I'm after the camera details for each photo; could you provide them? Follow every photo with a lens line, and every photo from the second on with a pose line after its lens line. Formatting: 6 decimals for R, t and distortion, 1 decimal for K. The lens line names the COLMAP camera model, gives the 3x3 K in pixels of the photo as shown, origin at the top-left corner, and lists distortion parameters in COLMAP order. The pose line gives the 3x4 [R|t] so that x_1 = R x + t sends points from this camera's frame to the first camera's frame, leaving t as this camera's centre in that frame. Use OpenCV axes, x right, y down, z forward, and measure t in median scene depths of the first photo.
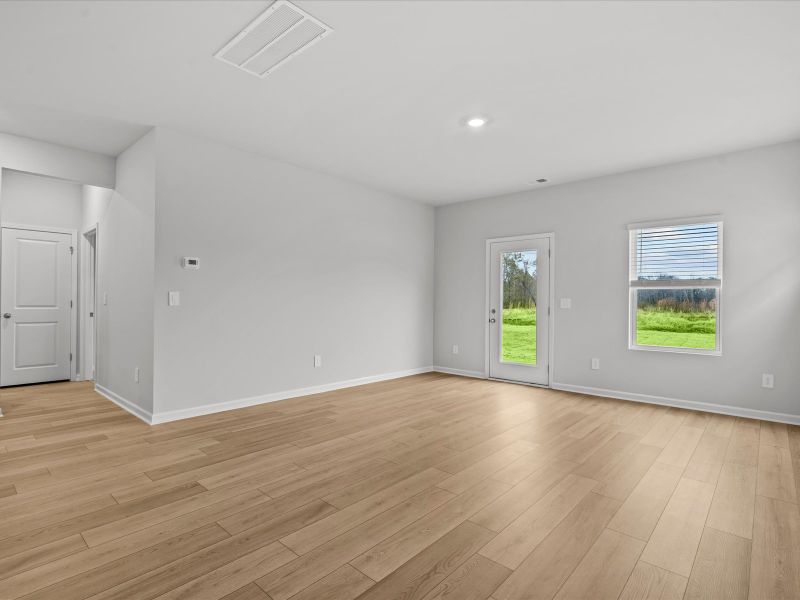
lens RADIAL K [[411.8, 0, 400.0], [0, 411.8, 300.0], [0, 0, 1]] dist [-0.005180, -0.000557]
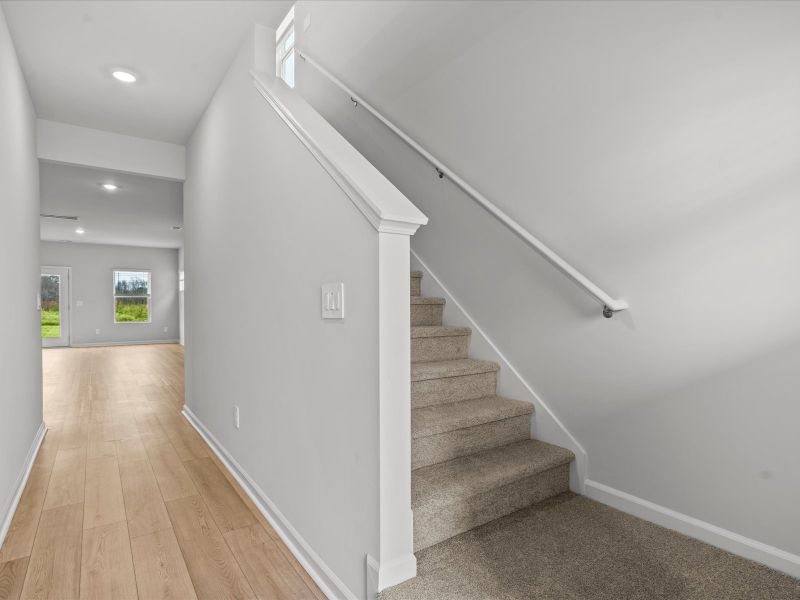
lens RADIAL K [[411.8, 0, 400.0], [0, 411.8, 300.0], [0, 0, 1]] dist [-0.005180, -0.000557]
pose [[0.217686, 0.003421, 0.976013, -1.247160], [-0.000594, 0.999994, -0.003372, -0.003351], [-0.976019, 0.000154, 0.217687, -0.991419]]
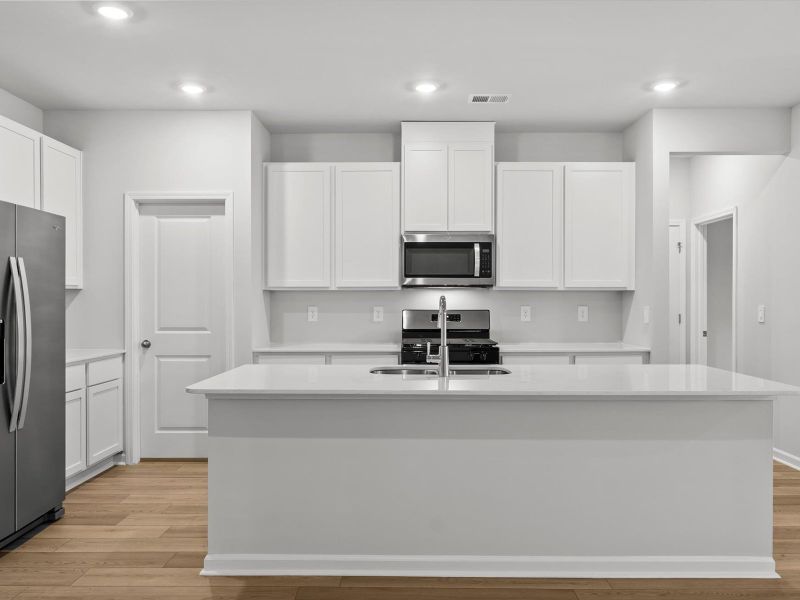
lens RADIAL K [[627.4, 0, 400.0], [0, 627.4, 300.0], [0, 0, 1]] dist [-0.004102, -0.002178]
pose [[0.664572, -0.011183, -0.747141, -0.308167], [0.011178, 0.999925, -0.005024, -0.026991], [0.747141, -0.005013, 0.664647, -0.152759]]
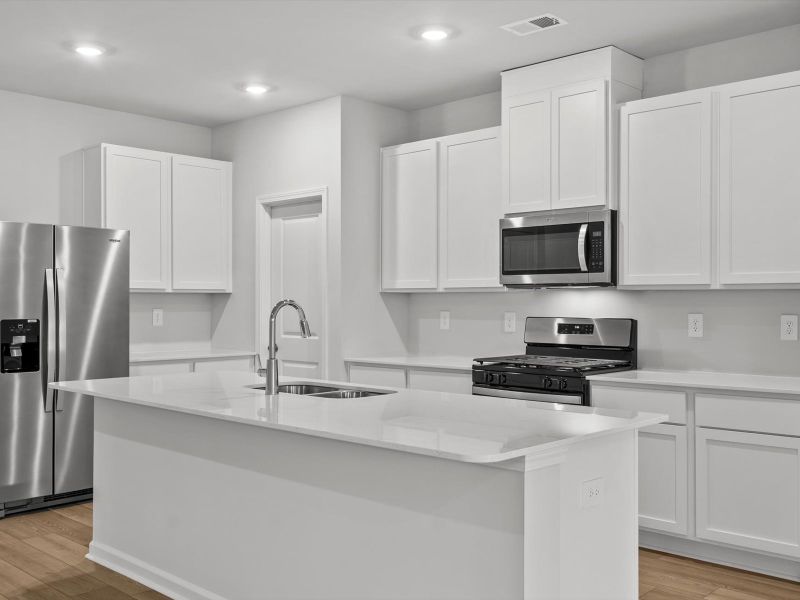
lens RADIAL K [[796.2, 0, 400.0], [0, 796.2, 300.0], [0, 0, 1]] dist [0.002164, -0.006620]
pose [[-0.018029, -0.014789, -0.999728, -0.084071], [0.003243, 0.999884, -0.014850, -0.022988], [0.999832, -0.003510, -0.017979, 0.387831]]
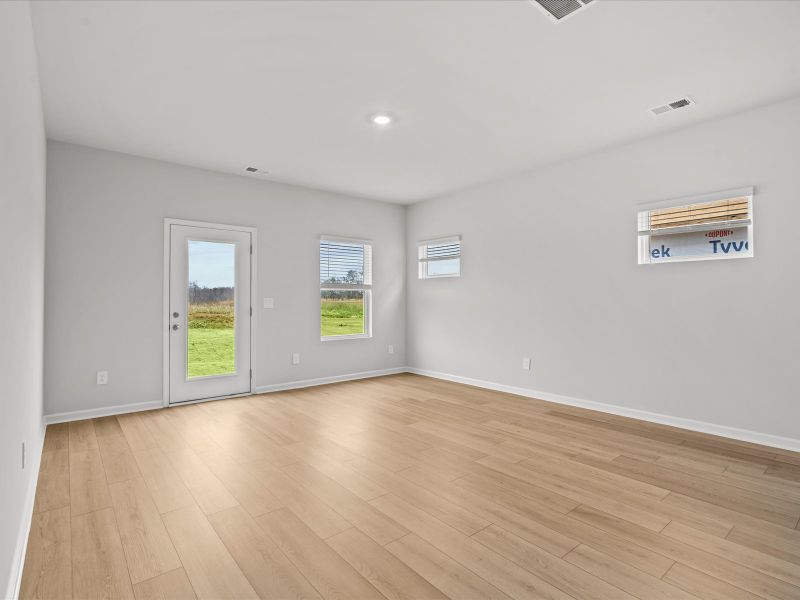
lens RADIAL K [[409.4, 0, 400.0], [0, 409.4, 300.0], [0, 0, 1]] dist [-0.000301, 0.000383]
pose [[0.146727, -0.006401, 0.989156, -0.531902], [0.000006, 0.999979, 0.006470, -0.005702], [-0.989177, -0.000943, 0.146723, 0.560507]]
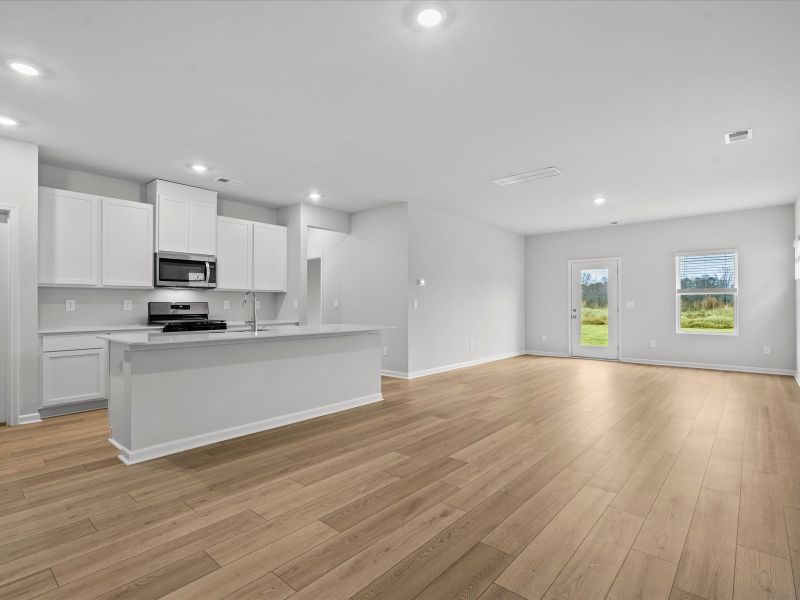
lens RADIAL K [[409.4, 0, 400.0], [0, 409.4, 300.0], [0, 0, 1]] dist [-0.000301, 0.000383]
pose [[0.999781, -0.011037, 0.017762, -0.471662], [0.011131, 0.999925, -0.005154, -0.009188], [-0.017704, 0.005350, 0.999829, -0.483228]]
